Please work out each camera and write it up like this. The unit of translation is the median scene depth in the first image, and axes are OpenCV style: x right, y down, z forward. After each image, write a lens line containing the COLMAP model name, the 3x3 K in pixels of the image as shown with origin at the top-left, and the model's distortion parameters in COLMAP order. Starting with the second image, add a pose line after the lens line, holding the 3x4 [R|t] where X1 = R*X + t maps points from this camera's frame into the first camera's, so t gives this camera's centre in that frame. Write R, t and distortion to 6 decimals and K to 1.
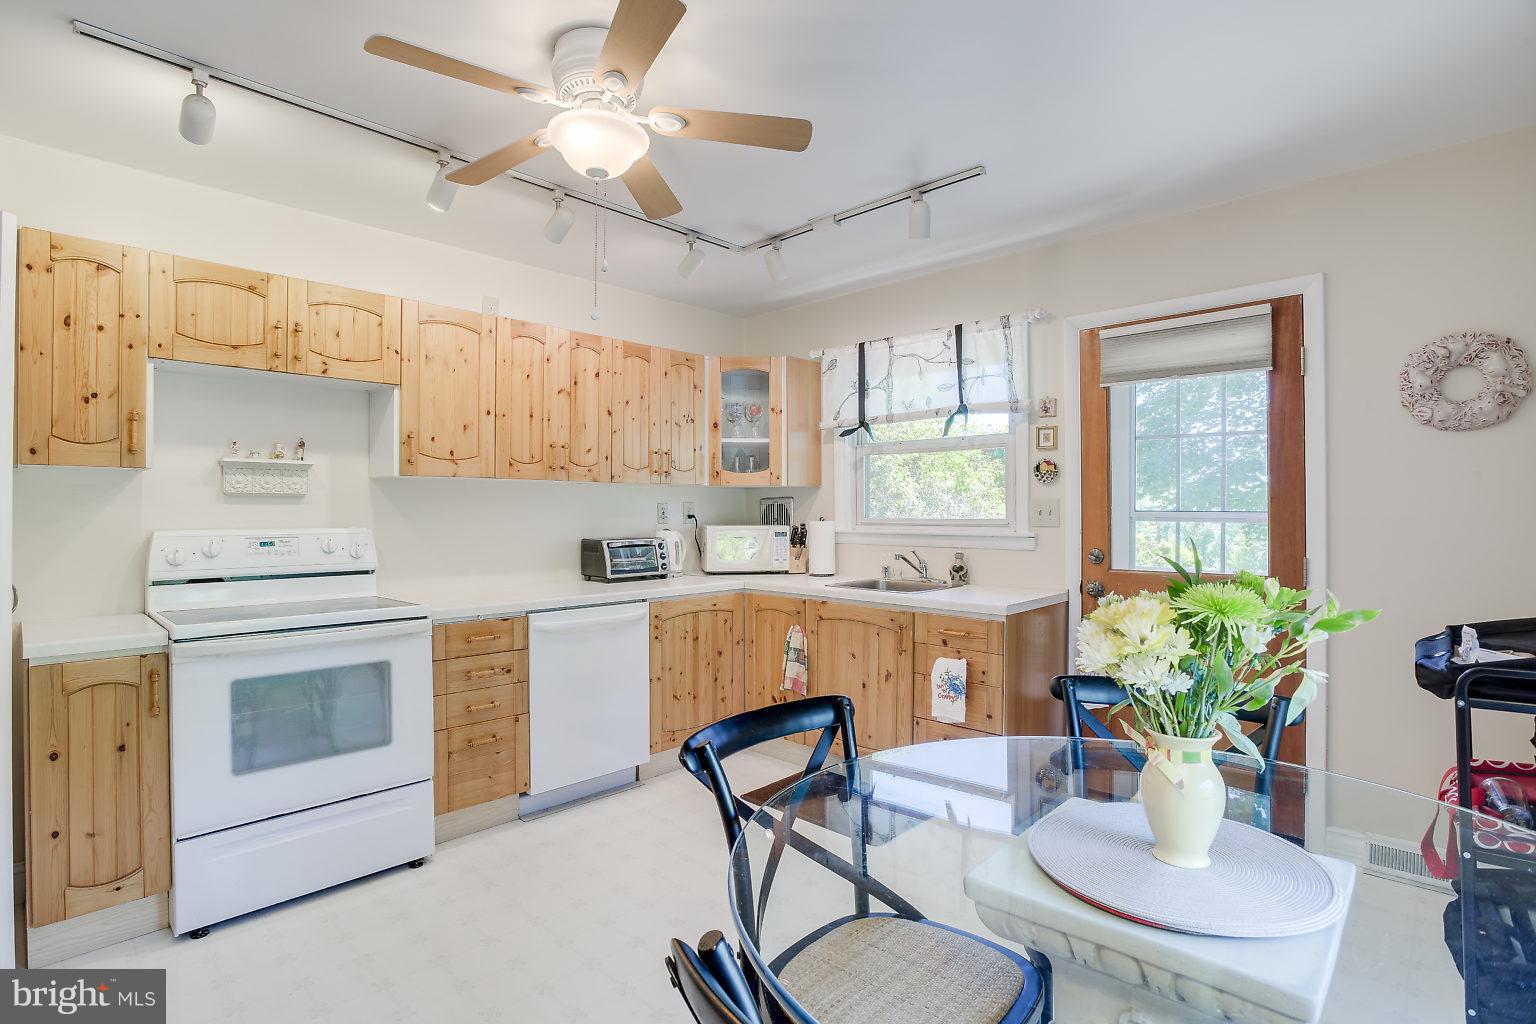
lens RADIAL K [[797.9, 0, 753.7], [0, 797.9, 508.9], [0, 0, 1]] dist [-0.003494, 0.000219]
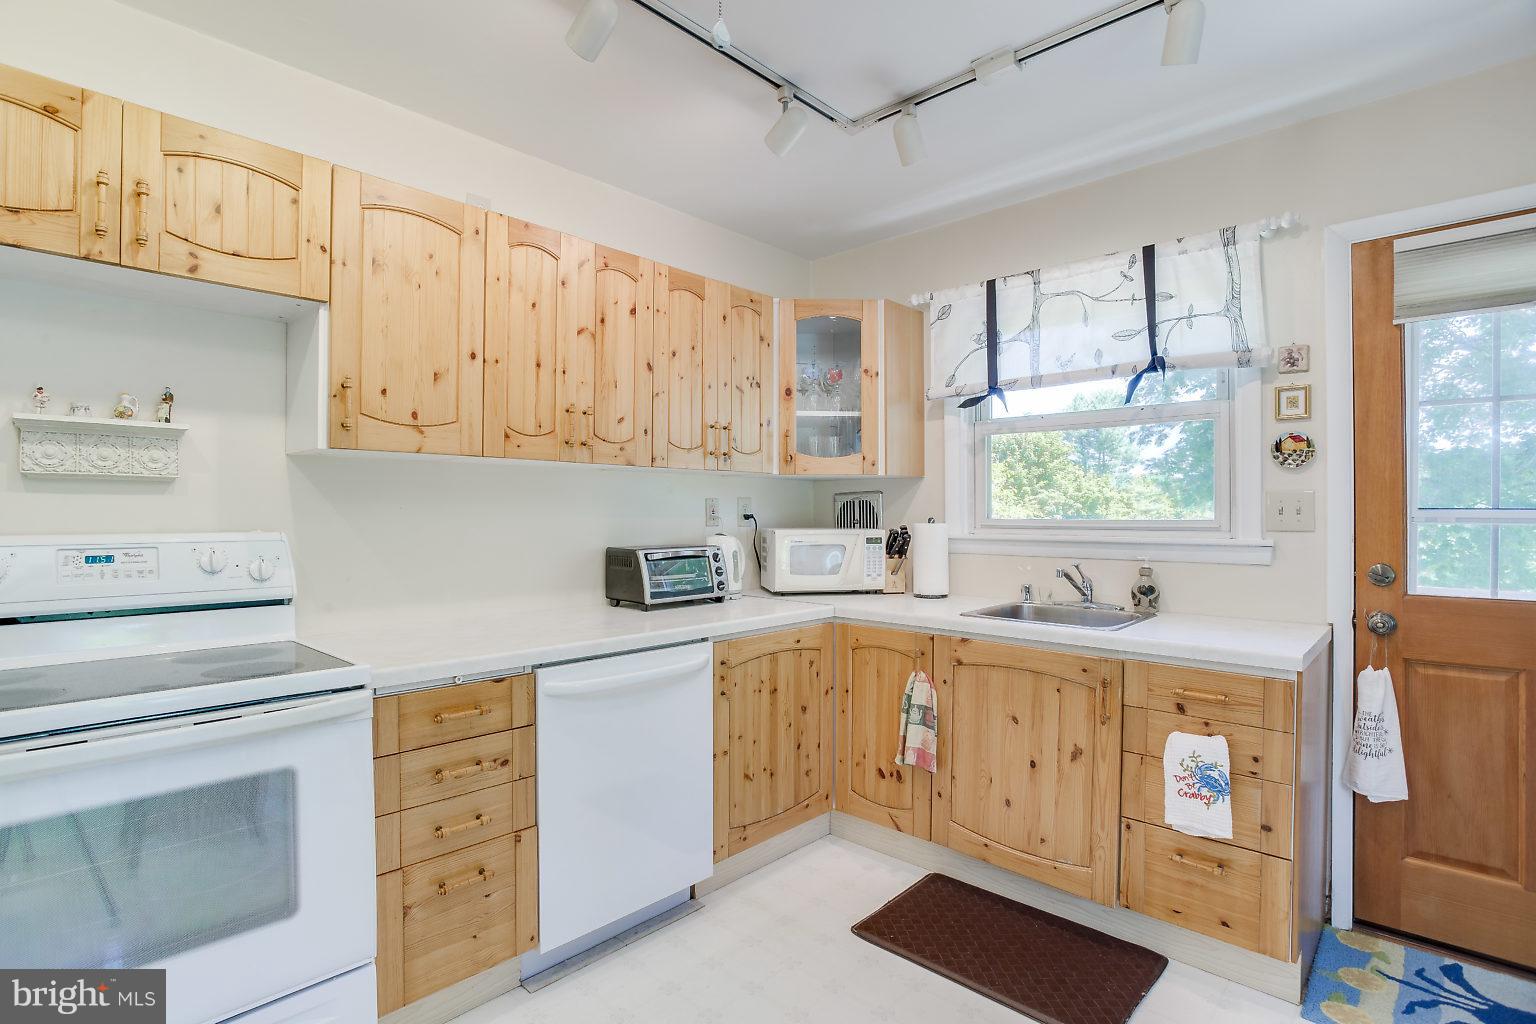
lens RADIAL K [[770.0, 0, 768.0], [0, 770.0, 512.0], [0, 0, 1]] dist [-0.024537, 0.013586]
pose [[0.999256, 0.001775, 0.038522, -0.110837], [-0.001770, 0.999998, -0.000164, 0.006525], [-0.038522, 0.000096, 0.999258, 0.349076]]
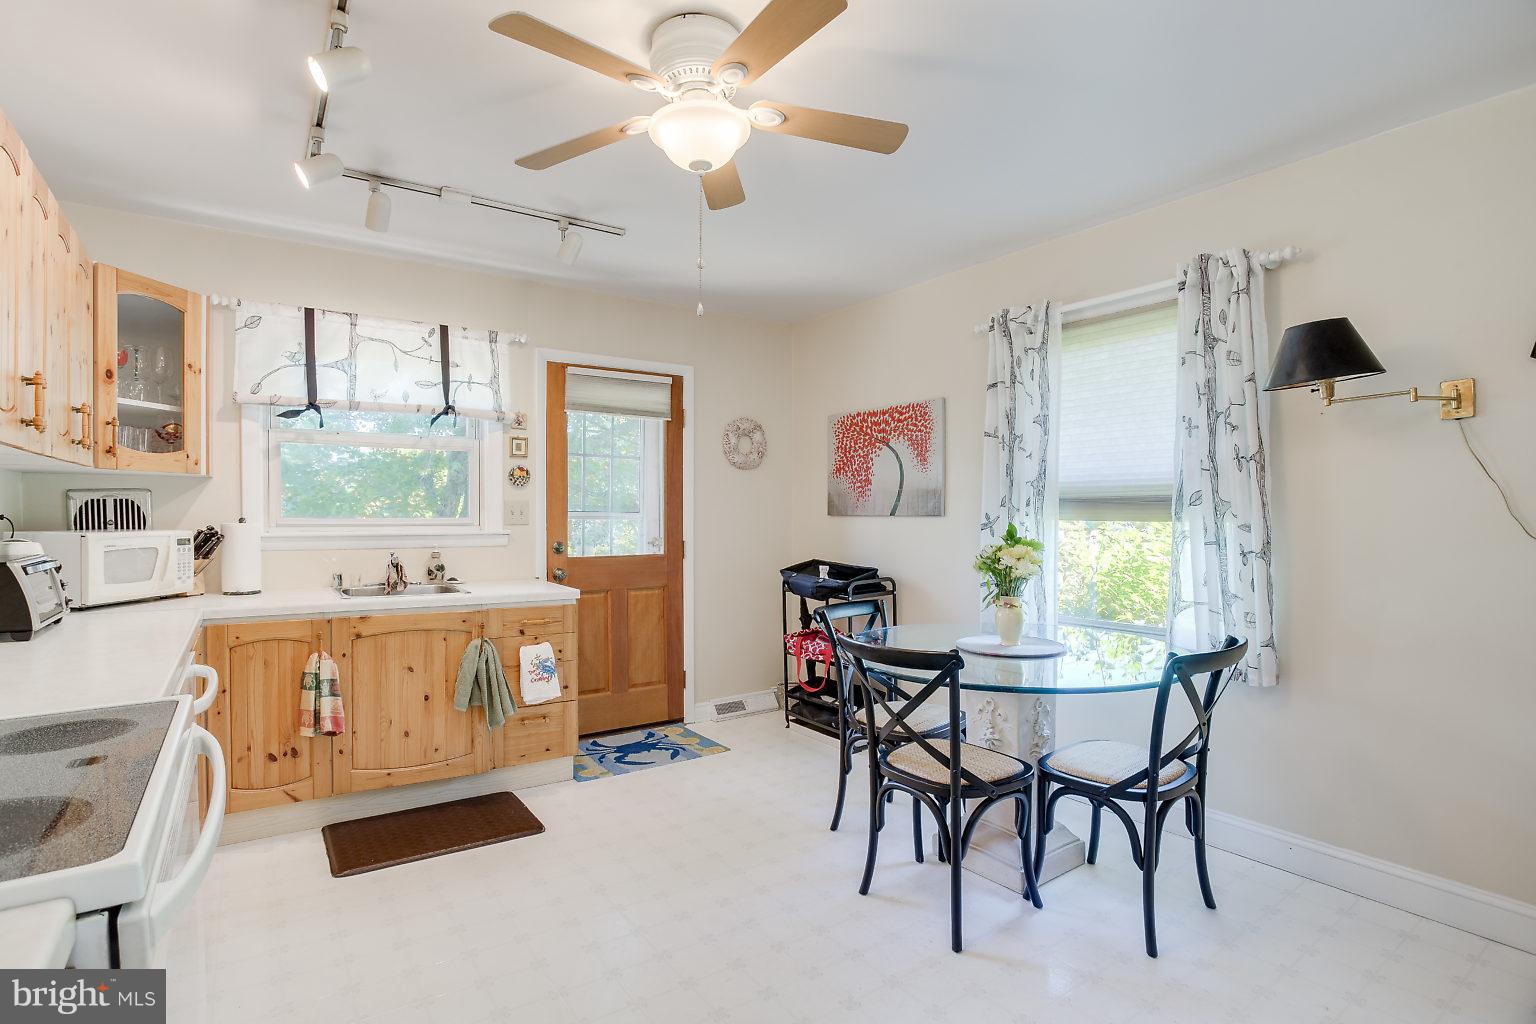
lens RADIAL K [[797.9, 0, 753.7], [0, 797.9, 508.9], [0, 0, 1]] dist [-0.003494, 0.000219]
pose [[0.181101, 0.006985, 0.983440, -0.689023], [-0.003921, 0.999972, -0.006381, 0.005942], [-0.983457, -0.002701, 0.181124, 0.449514]]
